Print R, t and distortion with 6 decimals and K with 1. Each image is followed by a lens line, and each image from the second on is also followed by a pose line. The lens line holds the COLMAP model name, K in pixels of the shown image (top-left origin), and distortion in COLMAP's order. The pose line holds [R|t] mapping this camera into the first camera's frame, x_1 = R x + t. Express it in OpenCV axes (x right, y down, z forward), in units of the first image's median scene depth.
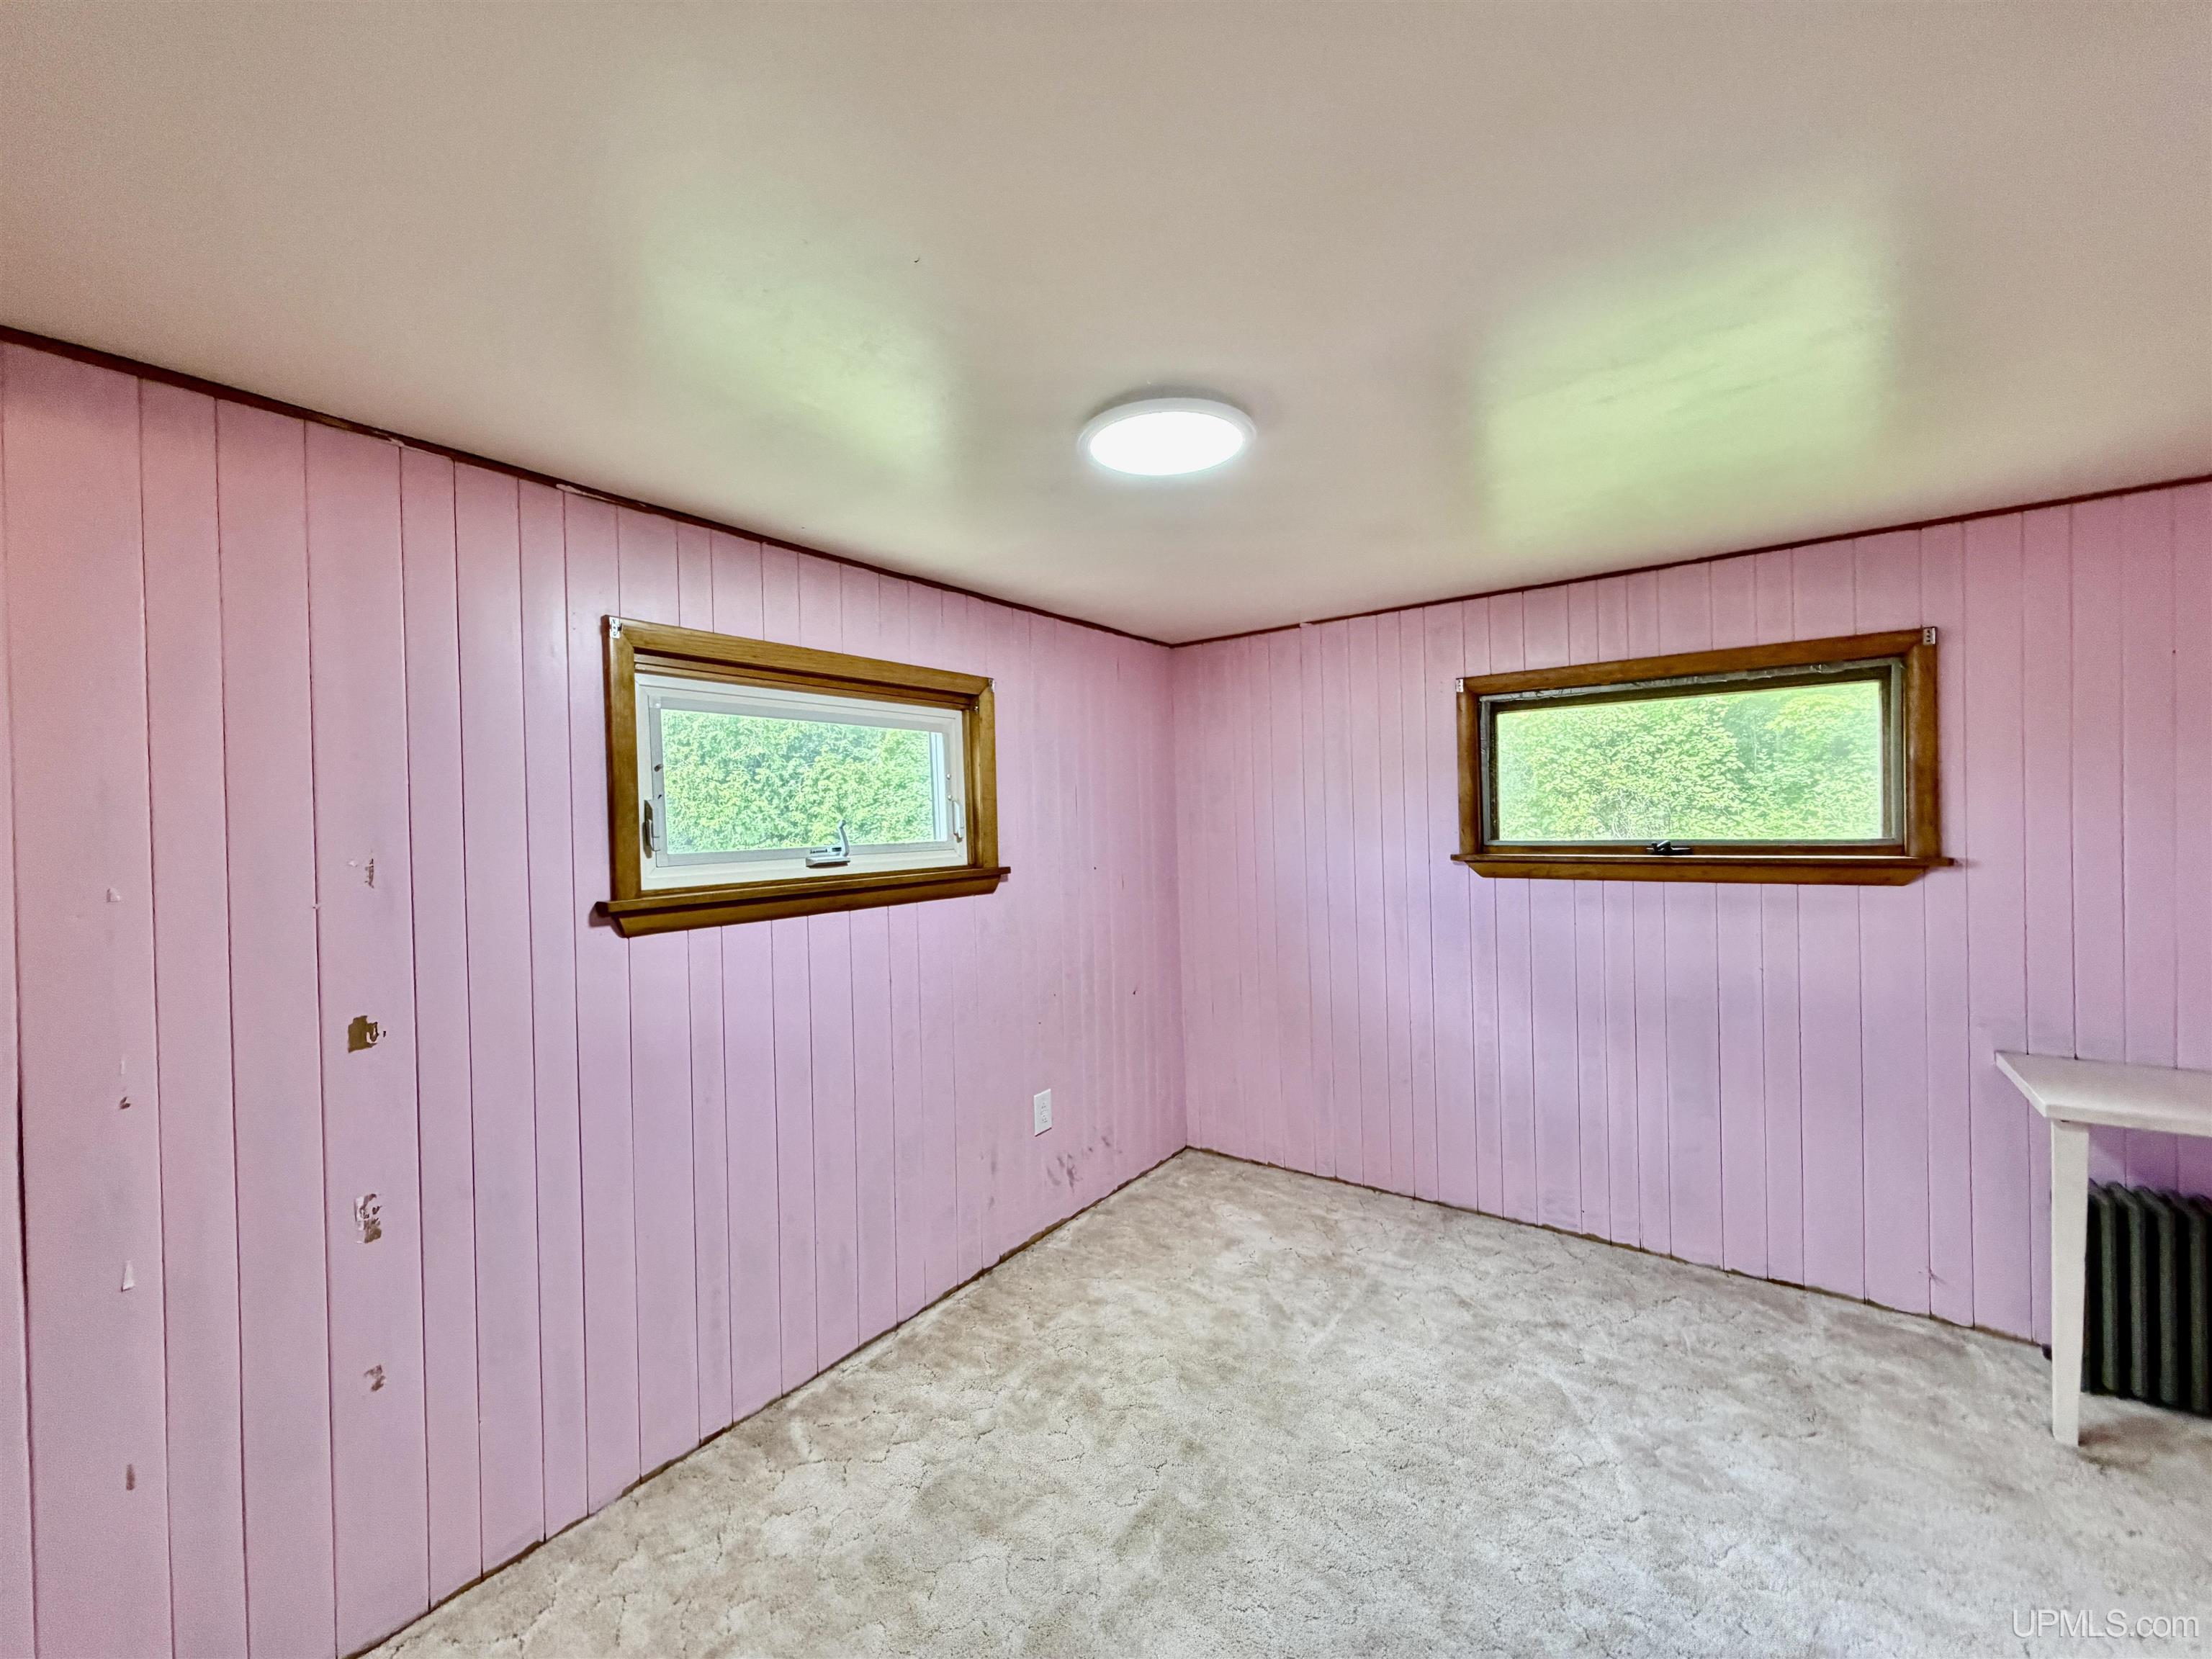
lens RADIAL K [[876.9, 0, 1101.5], [0, 876.9, 826.2], [0, 0, 1]] dist [0.001050, -0.000213]
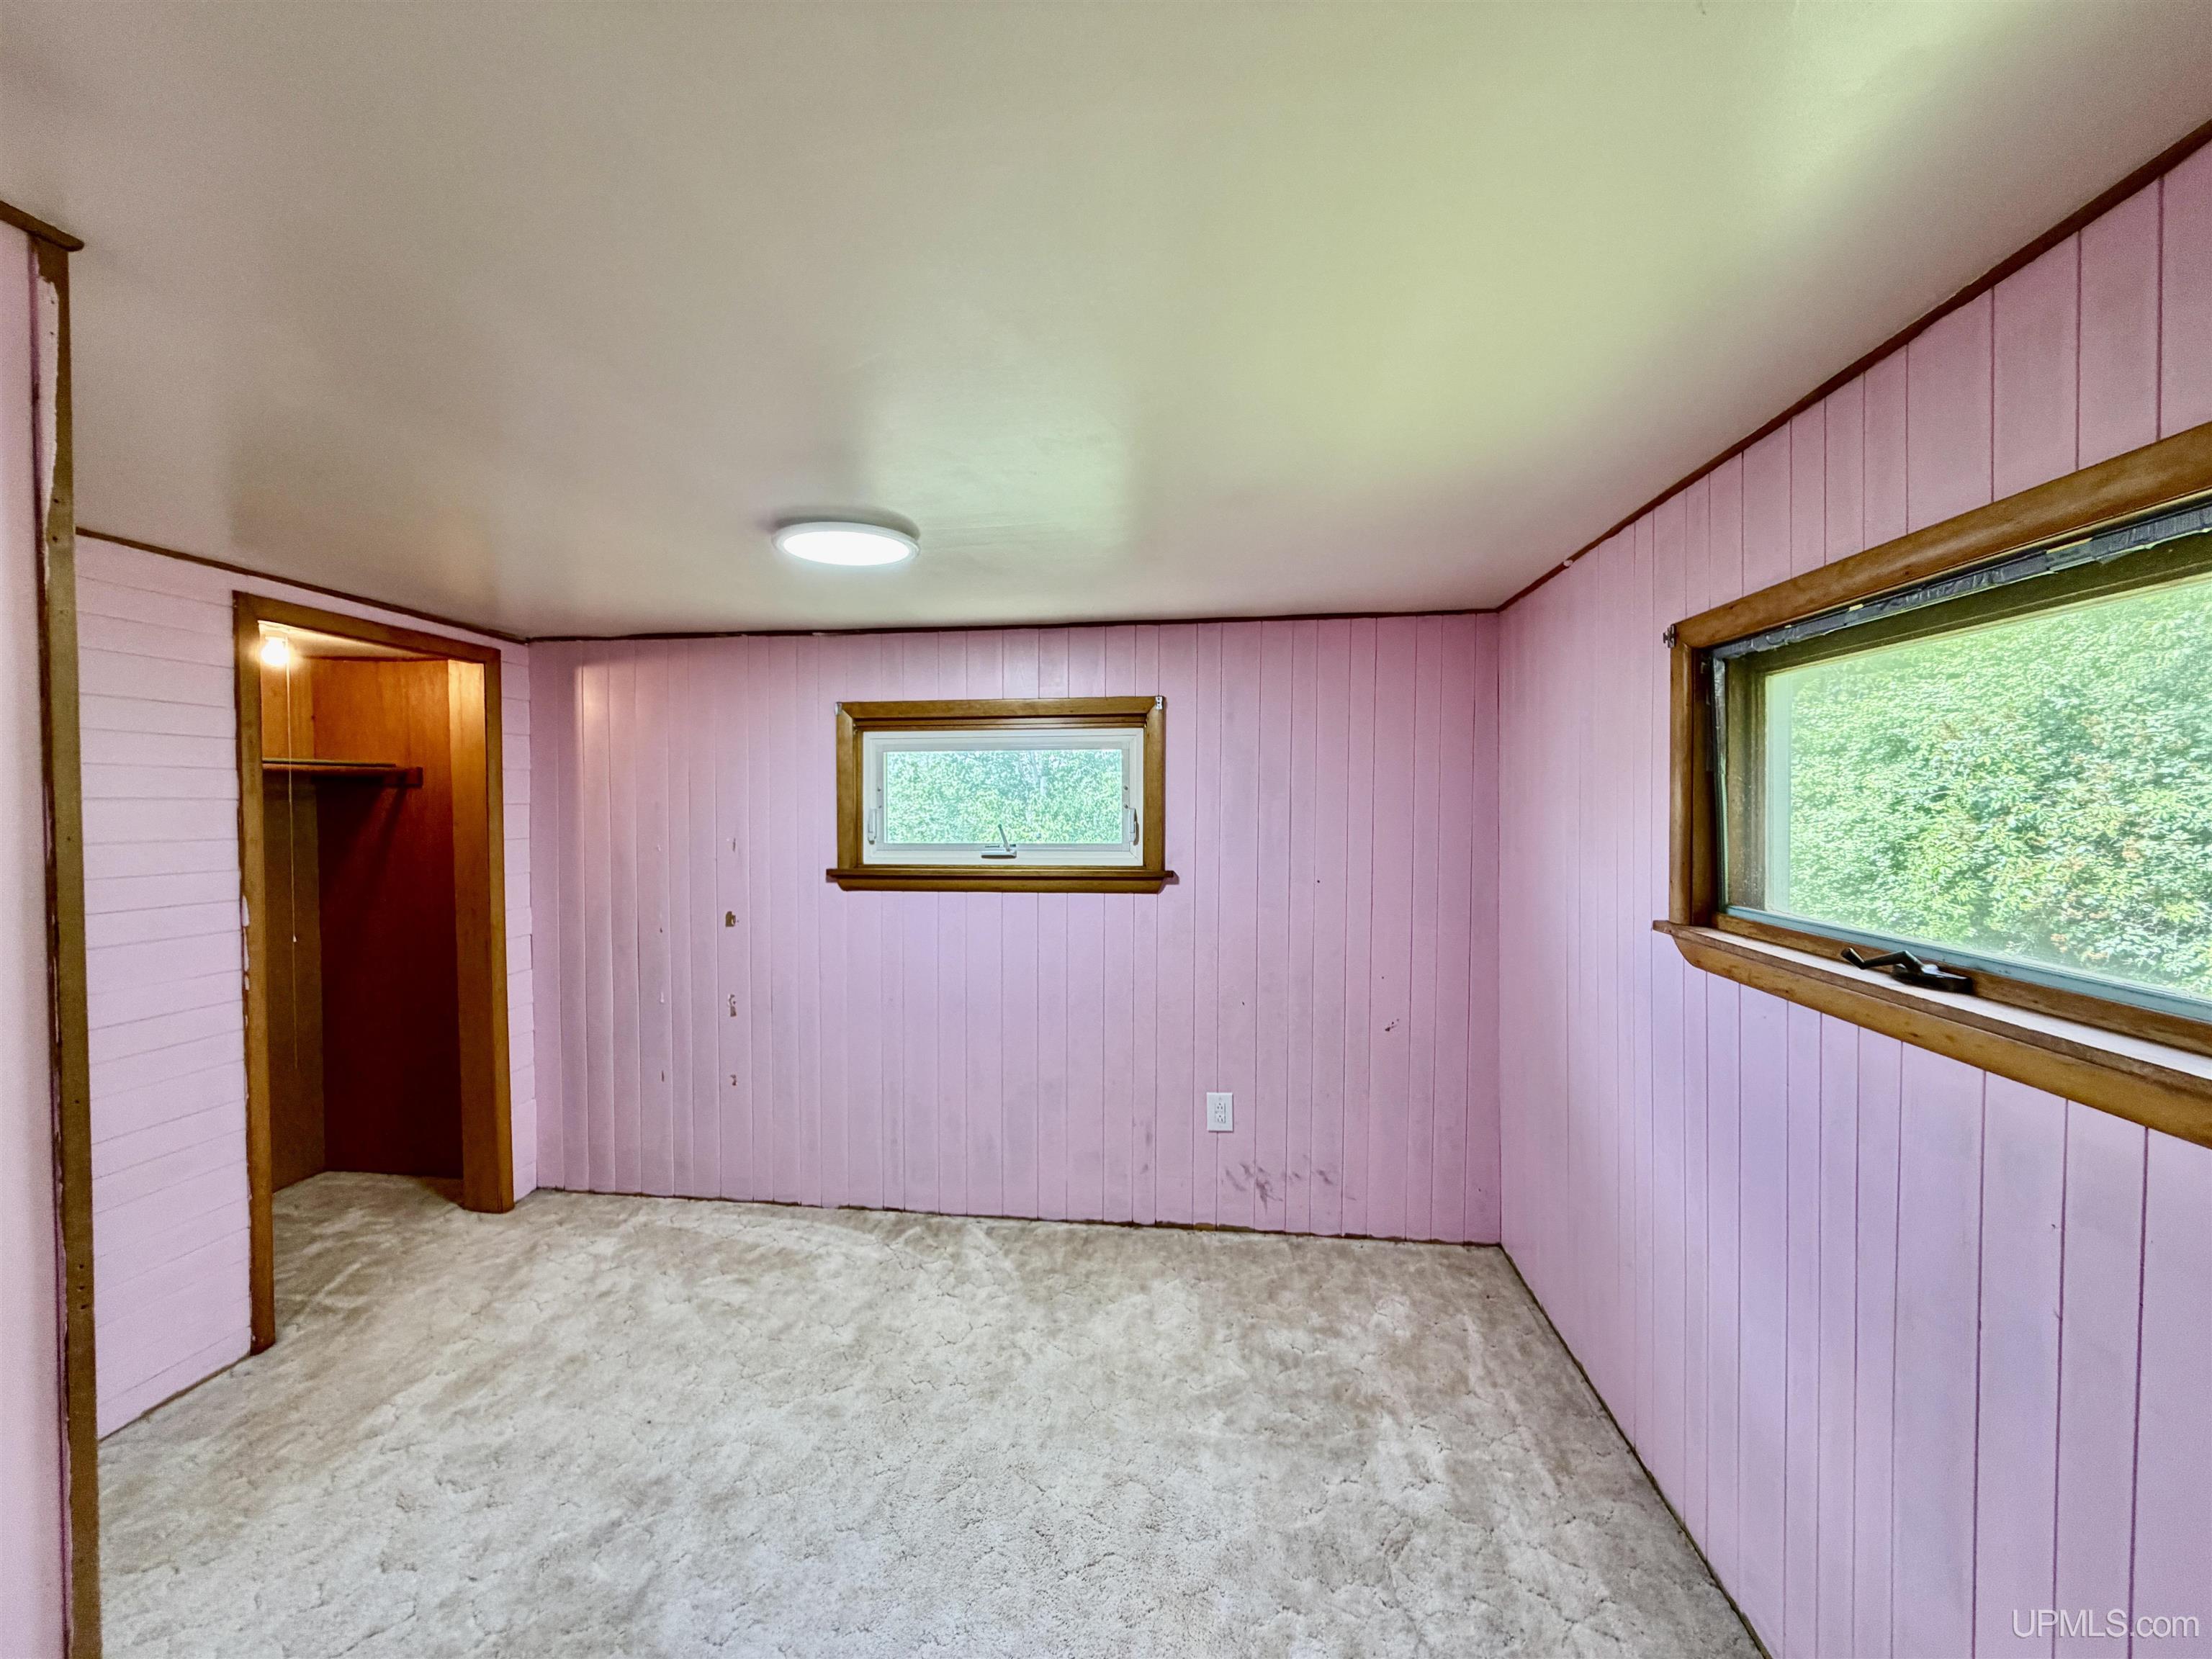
lens RADIAL K [[876.9, 0, 1101.2], [0, 876.9, 830.0], [0, 0, 1]] dist [0.001050, -0.000213]
pose [[0.489547, 0.049907, -0.870547, 0.836785], [-0.016875, 0.998716, 0.047765, -0.057047], [0.871814, -0.008692, 0.489761, 0.427835]]
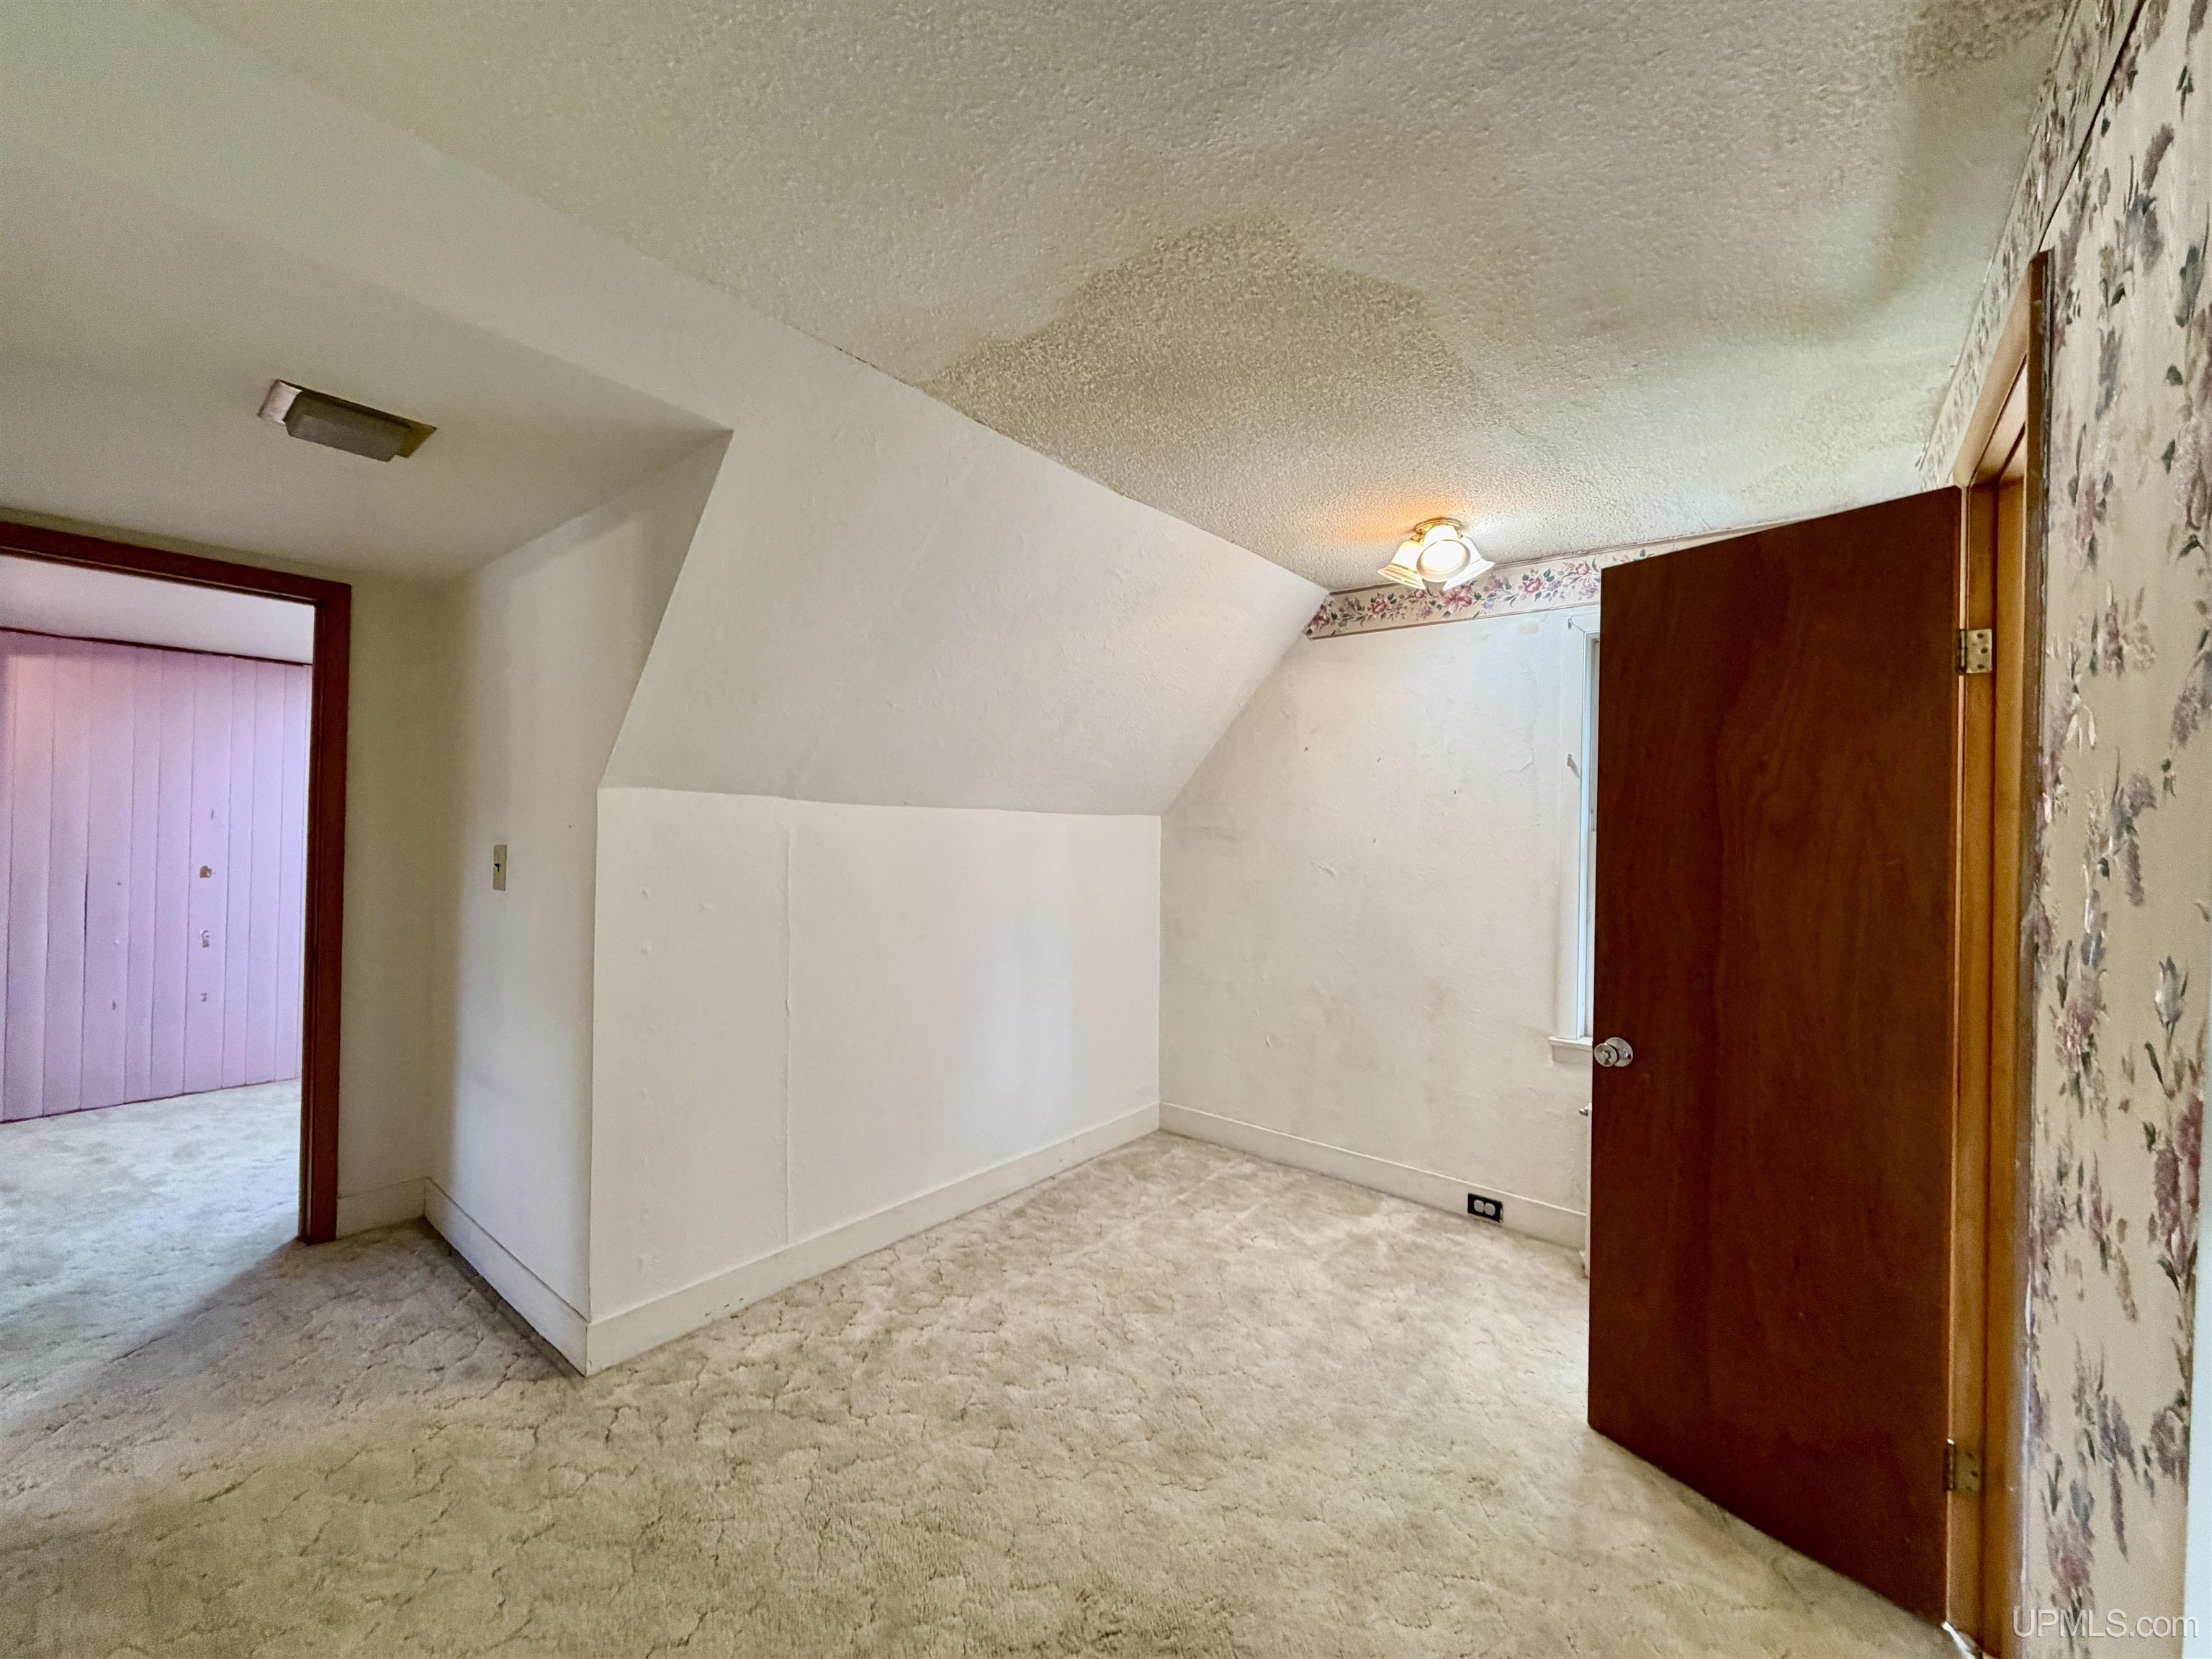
lens RADIAL K [[876.9, 0, 1104.5], [0, 876.9, 832.1], [0, 0, 1]] dist [0.001050, -0.000213]
pose [[0.998416, 0.045817, -0.032662, 1.209870], [-0.046080, 0.998911, -0.007366, -0.000687], [0.032289, 0.008860, 0.999439, -0.979757]]
